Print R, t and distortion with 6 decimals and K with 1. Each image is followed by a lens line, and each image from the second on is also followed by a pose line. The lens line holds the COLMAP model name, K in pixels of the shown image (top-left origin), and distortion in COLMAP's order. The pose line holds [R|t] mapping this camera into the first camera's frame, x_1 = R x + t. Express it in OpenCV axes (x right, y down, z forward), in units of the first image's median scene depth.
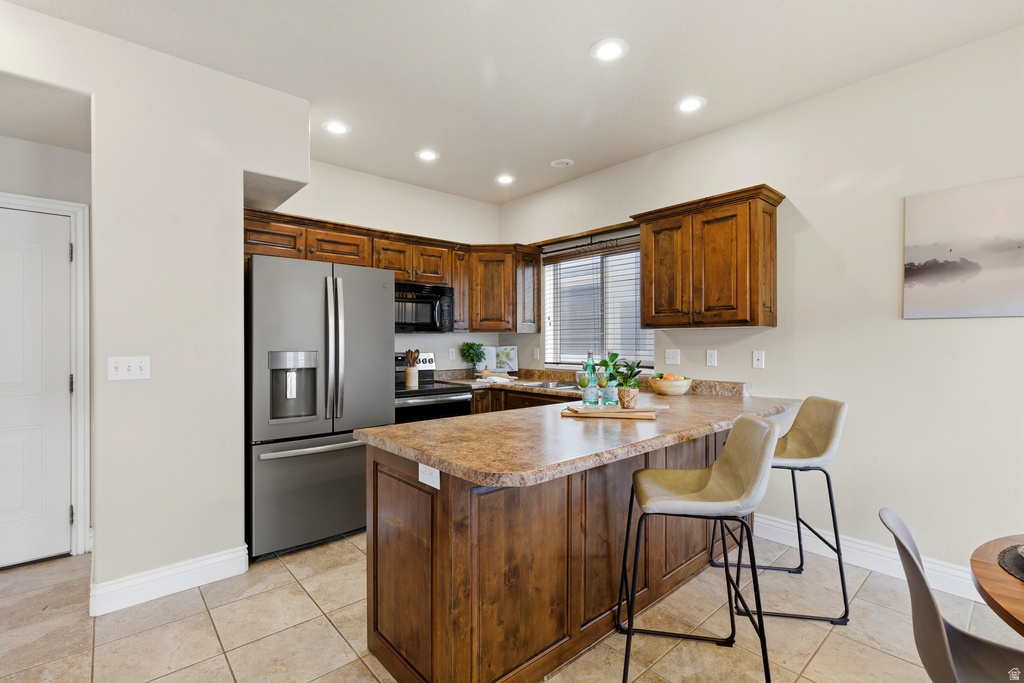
lens RADIAL K [[464.4, 0, 512.5], [0, 464.4, 344.0], [0, 0, 1]] dist [-0.000031, -0.000060]
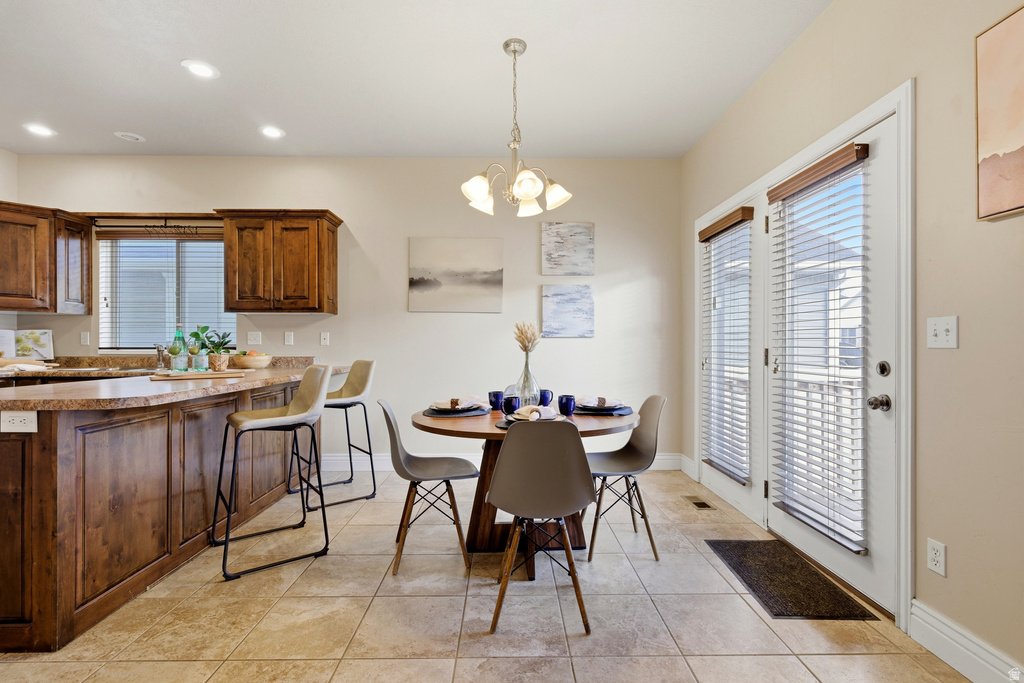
lens RADIAL K [[464.4, 0, 511.6], [0, 464.4, 344.8], [0, 0, 1]] dist [-0.000031, -0.000060]
pose [[0.656783, 0.002431, 0.754075, -0.142168], [0.000840, 0.999992, -0.003956, 0.064787], [-0.754079, 0.003231, 0.656776, -0.322966]]
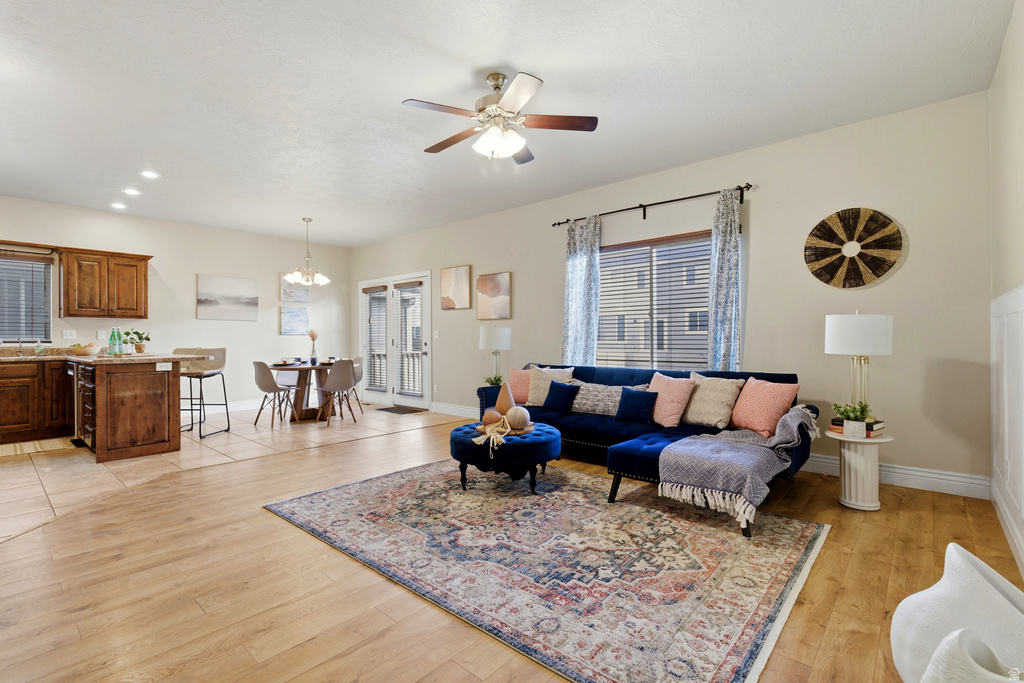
lens RADIAL K [[464.4, 0, 511.6], [0, 464.4, 337.6], [0, 0, 1]] dist [-0.000031, -0.000060]
pose [[-0.122493, 0.008527, 0.992433, -1.926327], [0.011385, 0.999909, -0.007186, 0.087764], [-0.992404, 0.010419, -0.122579, -0.448402]]
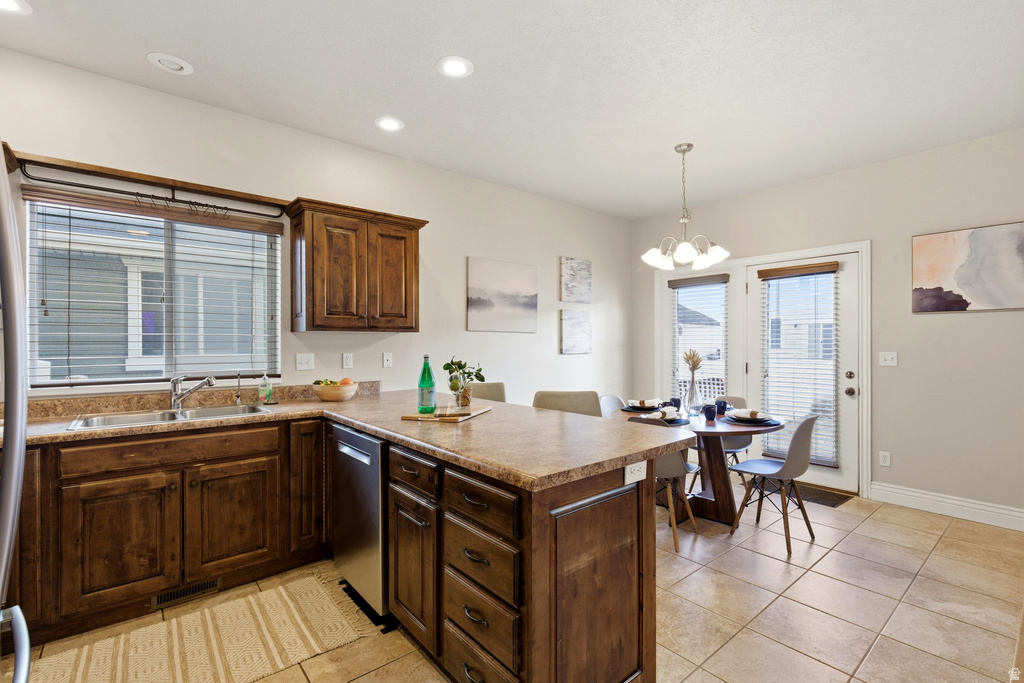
lens RADIAL K [[464.4, 0, 515.2], [0, 464.4, 343.5], [0, 0, 1]] dist [-0.000031, -0.000060]
pose [[0.032615, 0.001775, 0.999466, -0.733547], [0.006662, 0.999976, -0.001994, -0.004862], [-0.999446, 0.006724, 0.032603, 0.731851]]
